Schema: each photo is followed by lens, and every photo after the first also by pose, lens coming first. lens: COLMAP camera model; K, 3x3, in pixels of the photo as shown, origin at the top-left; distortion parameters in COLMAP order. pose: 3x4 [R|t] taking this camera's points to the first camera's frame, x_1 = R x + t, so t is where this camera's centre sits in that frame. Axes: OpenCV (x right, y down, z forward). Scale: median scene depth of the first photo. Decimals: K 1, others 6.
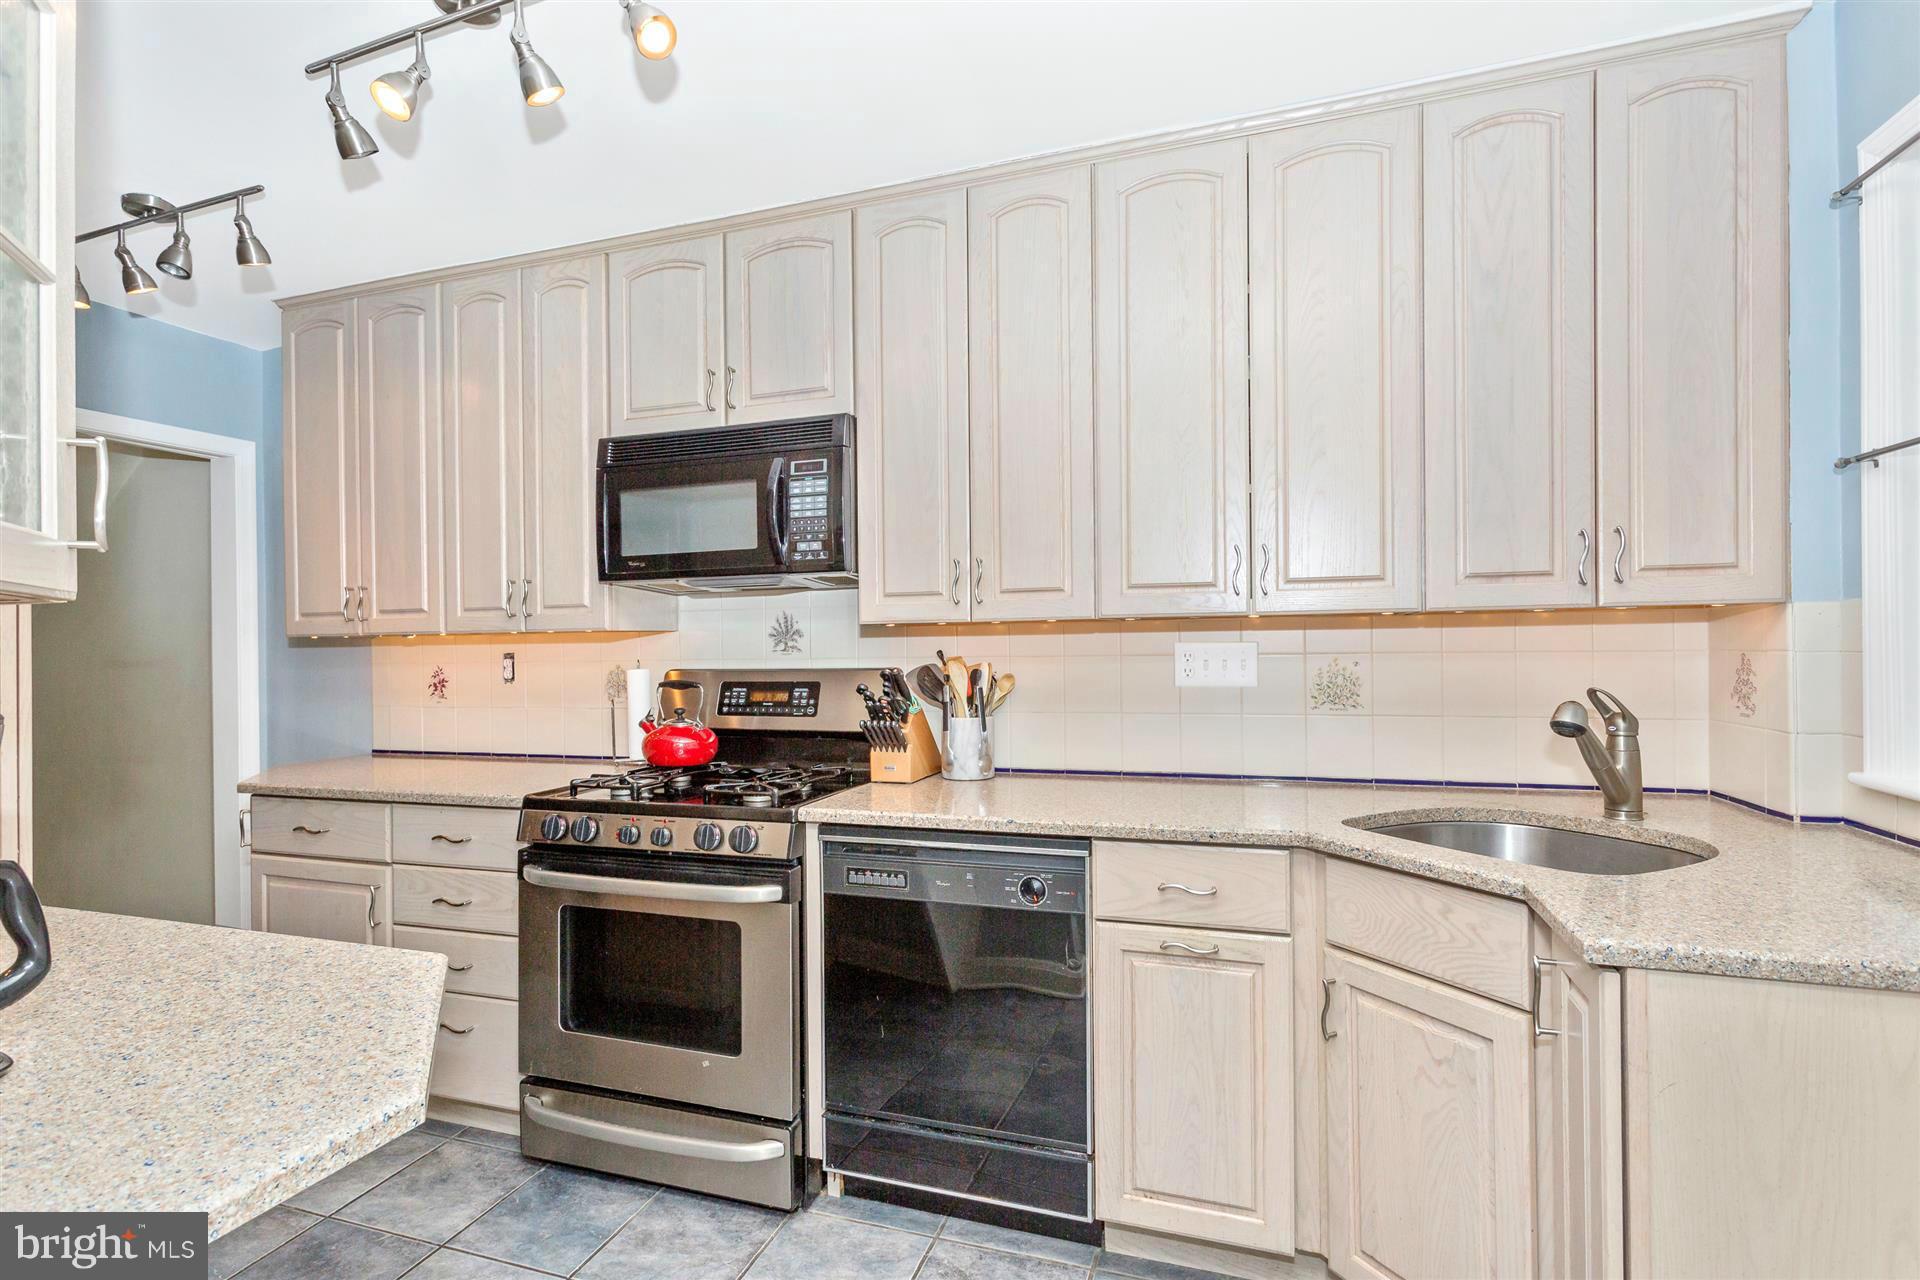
lens RADIAL K [[911.4, 0, 951.6], [0, 911.4, 643.7], [0, 0, 1]] dist [0.002925, 0.001490]
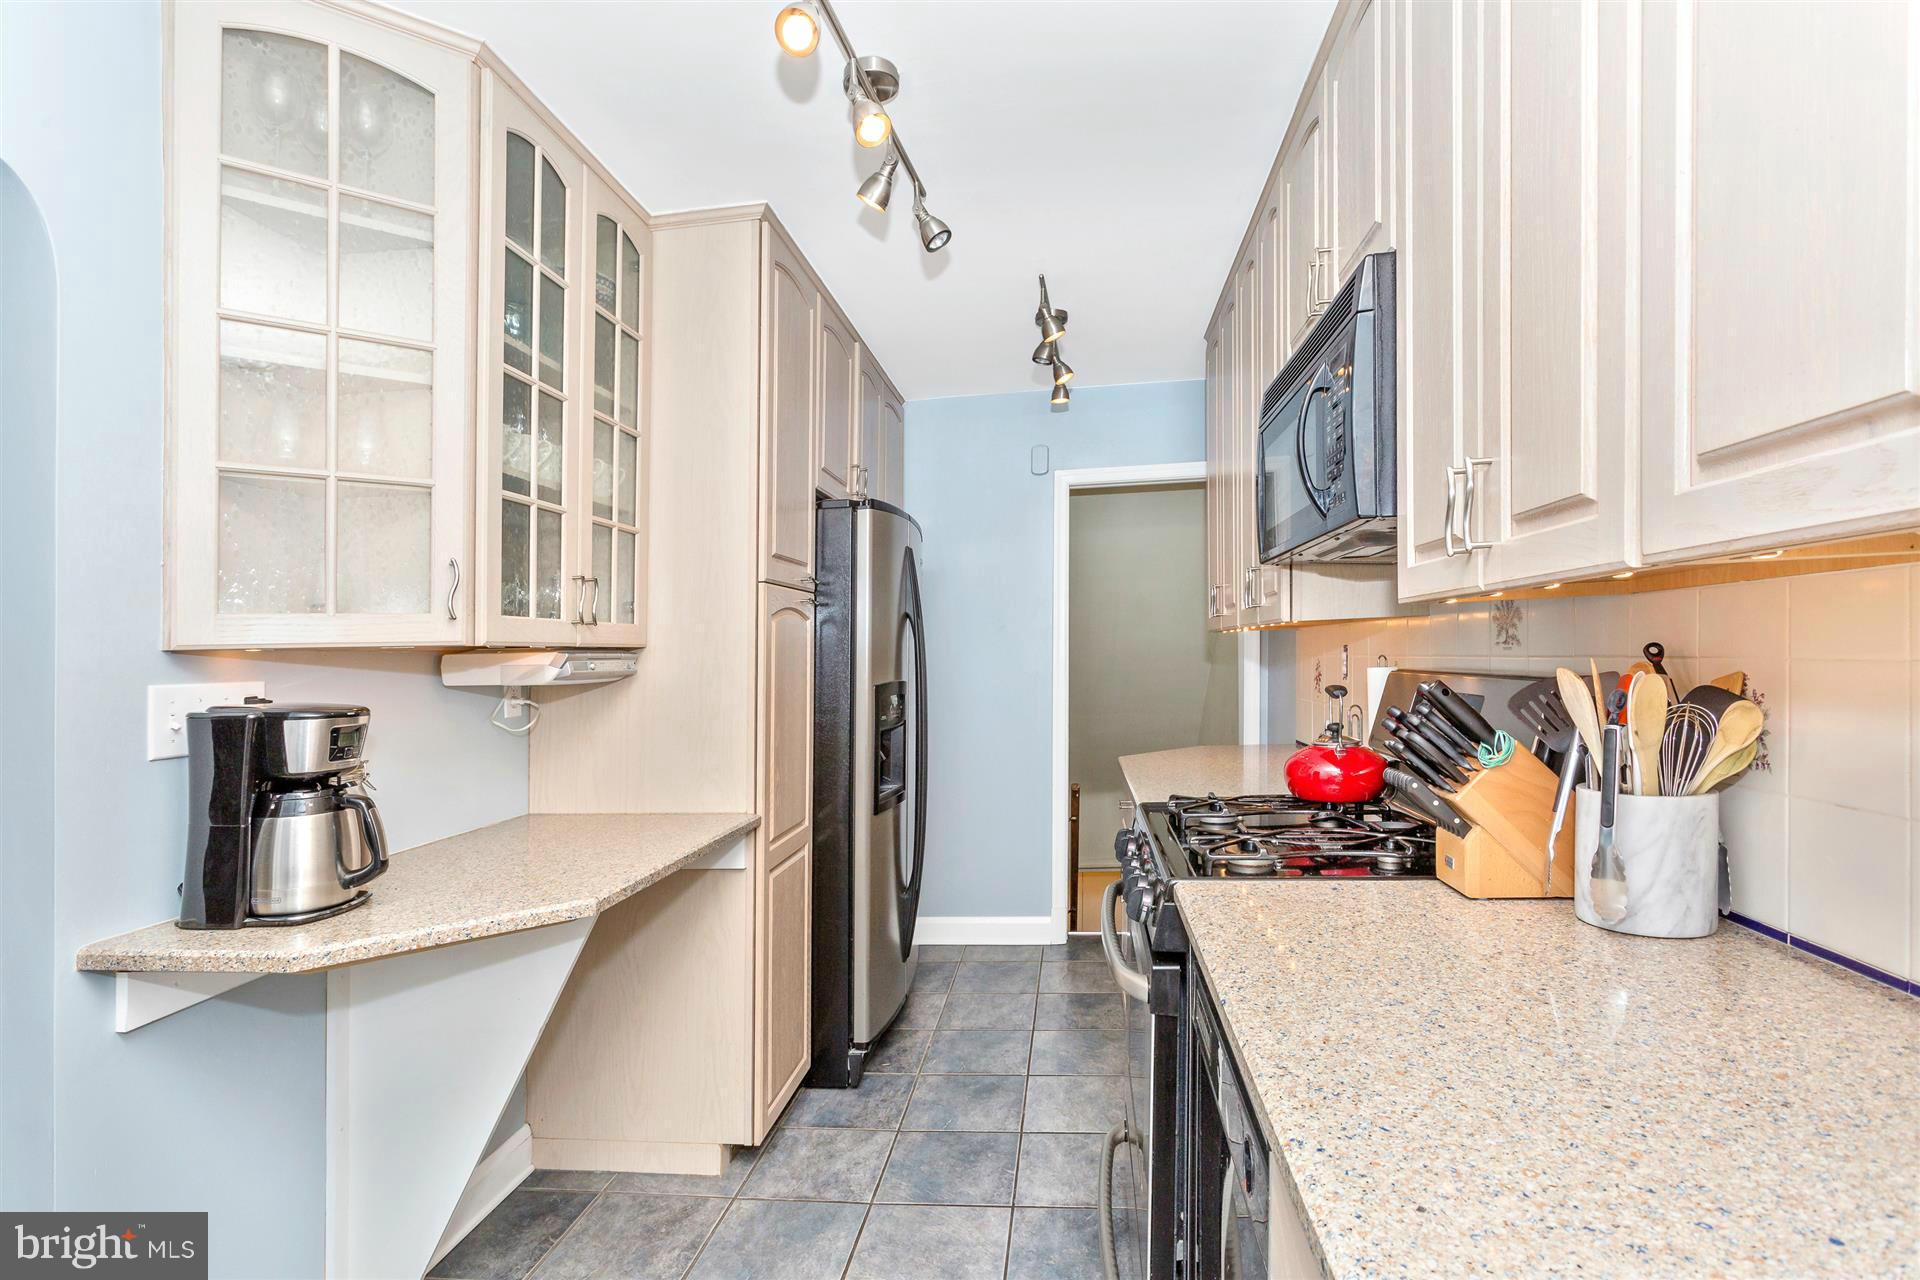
lens RADIAL K [[938.1, 0, 964.9], [0, 938.1, 647.7], [0, 0, 1]] dist [-0.013234, -0.000001]
pose [[0.205532, -0.002879, -0.978646, 0.463138], [0.036598, 0.999319, 0.004747, -0.007084], [0.977966, -0.036792, 0.205497, 0.652226]]
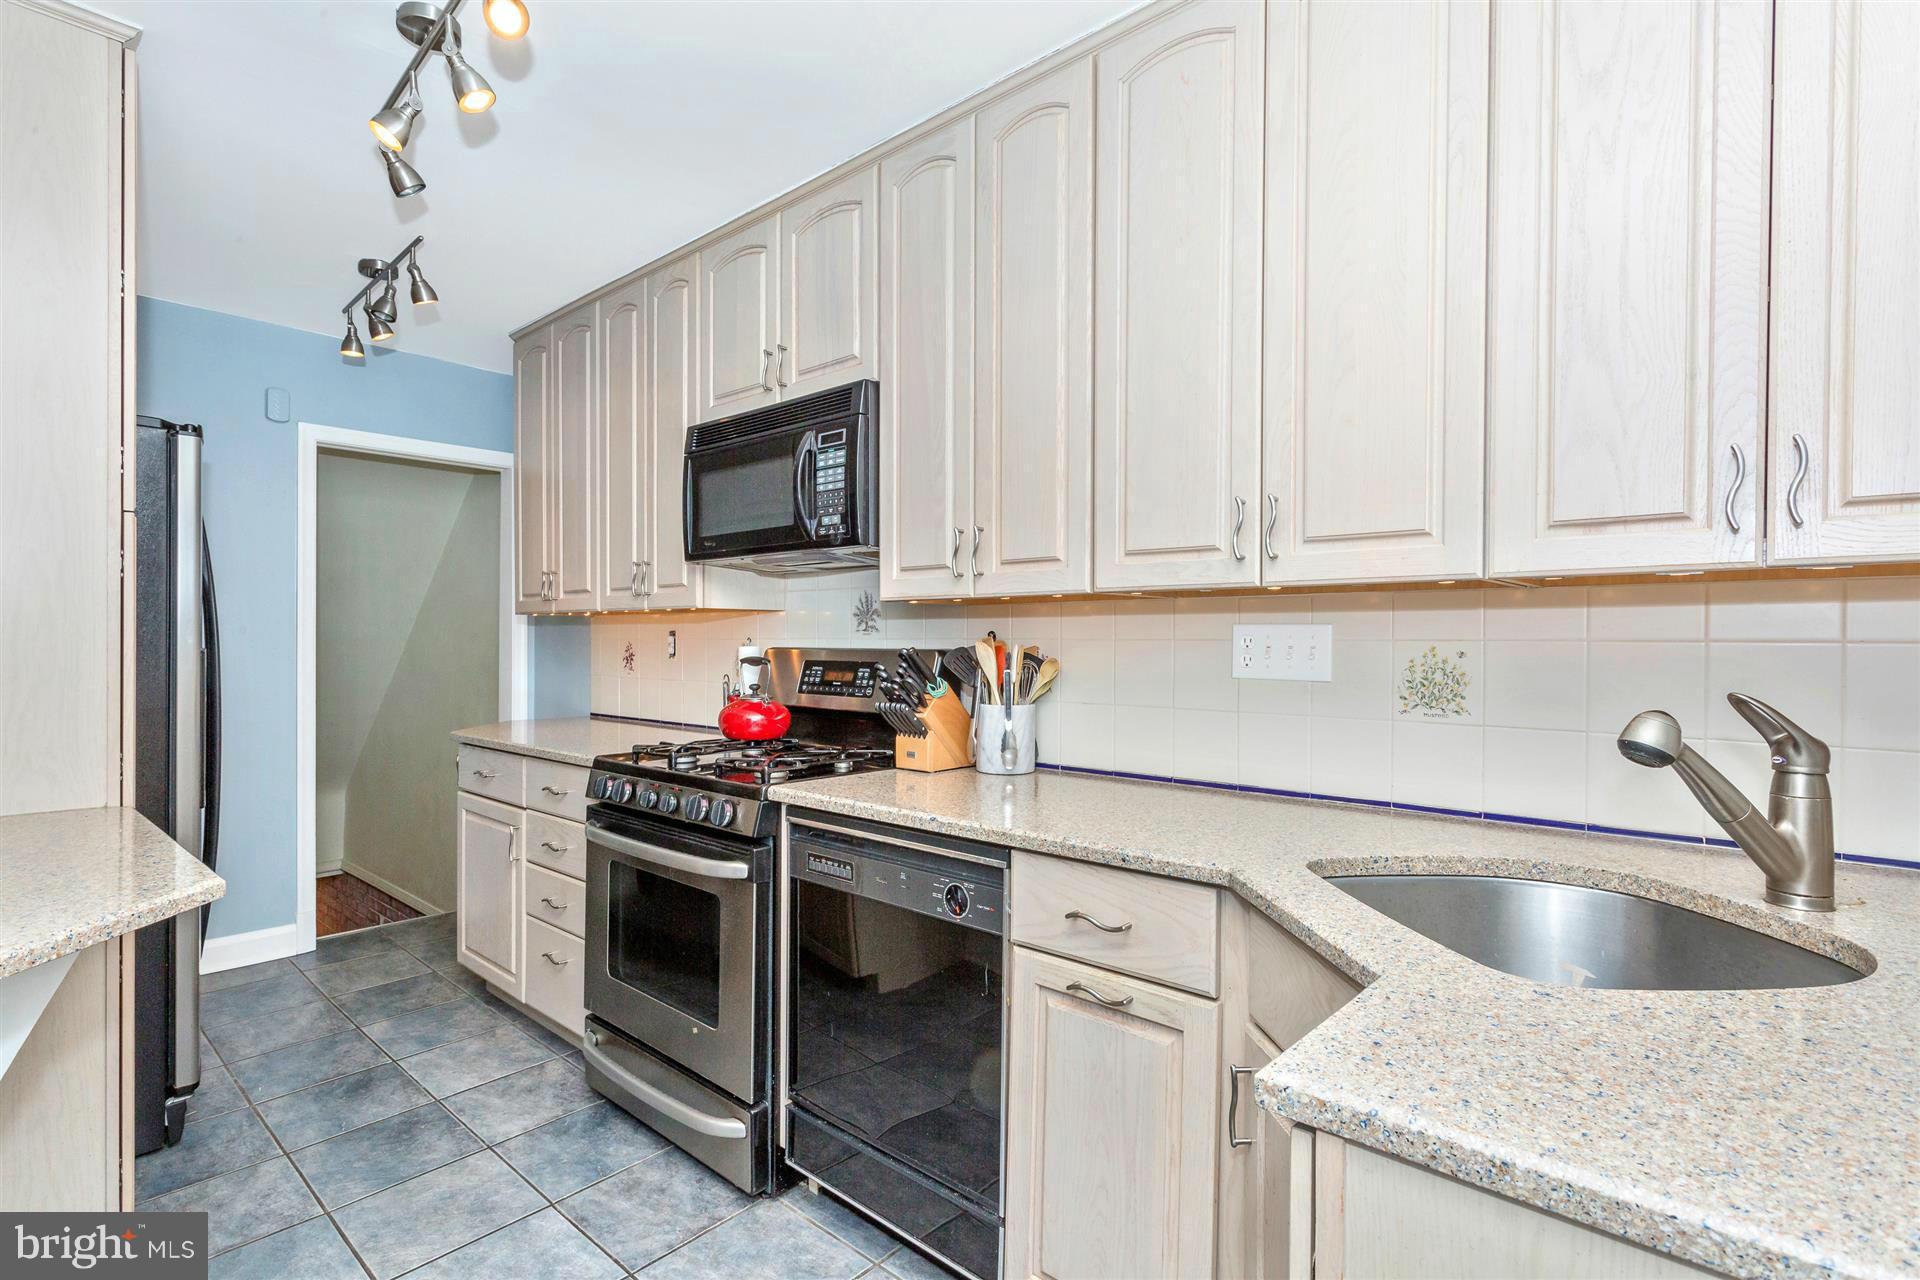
lens RADIAL K [[911.4, 0, 956.8], [0, 911.4, 640.2], [0, 0, 1]] dist [0.002925, 0.001490]
pose [[0.919698, 0.016867, -0.392263, 0.372053], [-0.015732, 0.999858, 0.006108, 0.013395], [0.392310, 0.000553, 0.919833, 0.168897]]
